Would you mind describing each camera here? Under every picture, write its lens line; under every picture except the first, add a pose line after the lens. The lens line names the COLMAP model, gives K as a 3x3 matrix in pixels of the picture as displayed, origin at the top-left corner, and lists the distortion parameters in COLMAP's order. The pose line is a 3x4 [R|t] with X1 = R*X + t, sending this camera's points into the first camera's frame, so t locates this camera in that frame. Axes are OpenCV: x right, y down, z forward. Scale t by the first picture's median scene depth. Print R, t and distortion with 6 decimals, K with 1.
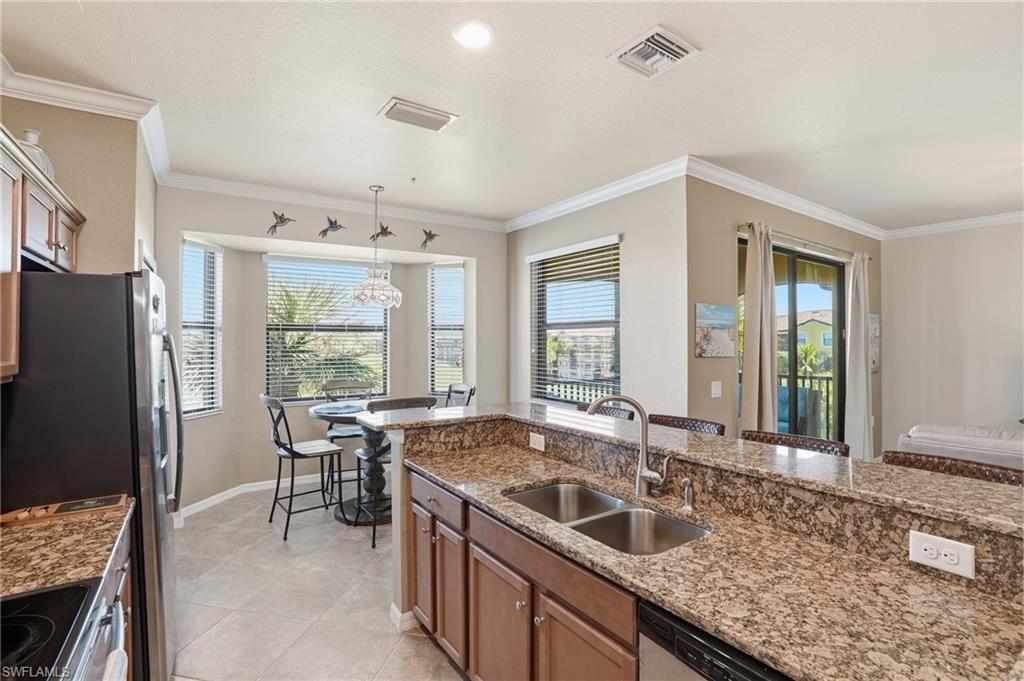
lens RADIAL K [[477.9, 0, 516.2], [0, 477.9, 340.0], [0, 0, 1]] dist [-0.062457, 0.020417]
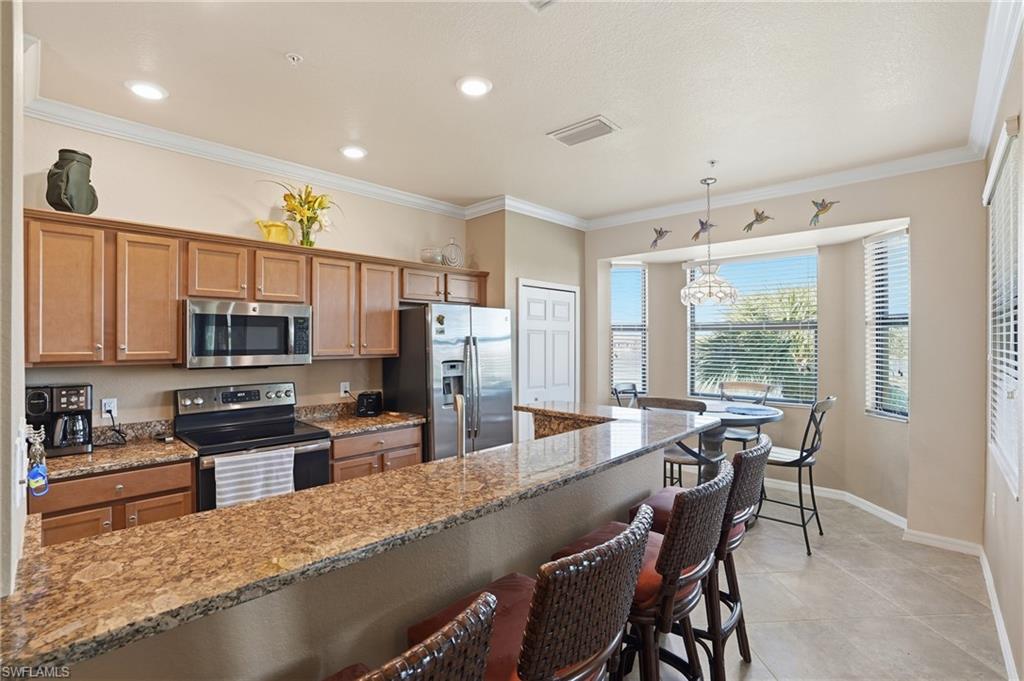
lens RADIAL K [[477.9, 0, 515.6], [0, 477.9, 340.5], [0, 0, 1]] dist [-0.062457, 0.020417]
pose [[0.217514, 0.001797, -0.976056, 0.618812], [0.001391, 0.999997, 0.002151, 0.000890], [0.976056, -0.001826, 0.217511, 0.459957]]
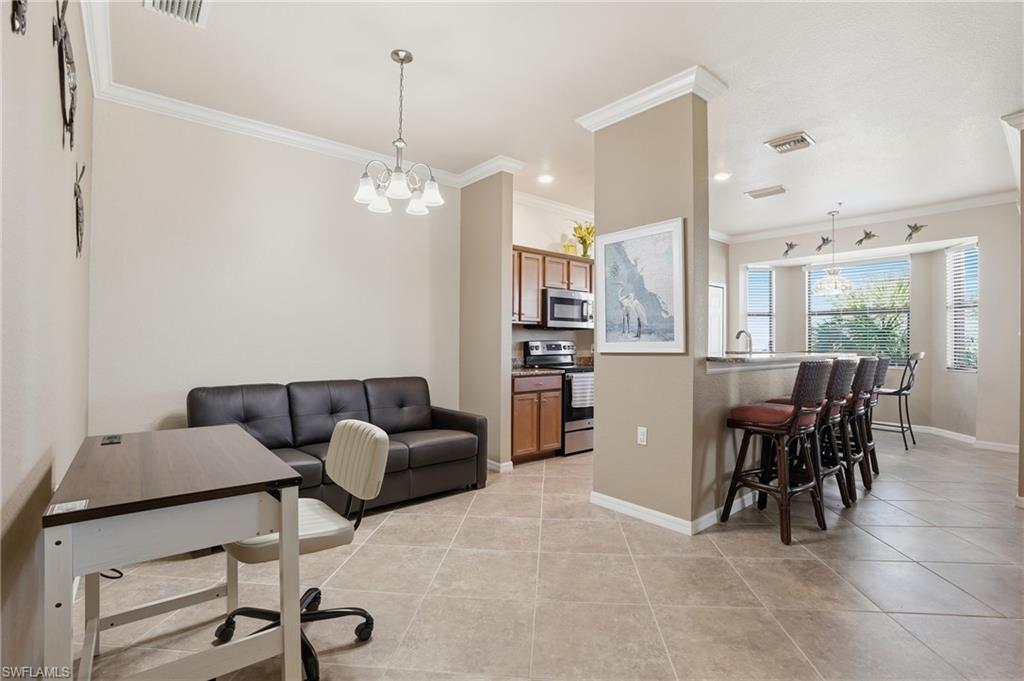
lens RADIAL K [[477.9, 0, 513.2], [0, 477.9, 340.7], [0, 0, 1]] dist [-0.062457, 0.020417]
pose [[0.103722, 0.001321, -0.994605, 1.144790], [-0.006594, 0.999978, 0.000640, 0.087045], [0.994584, 0.006492, 0.103728, -0.139002]]
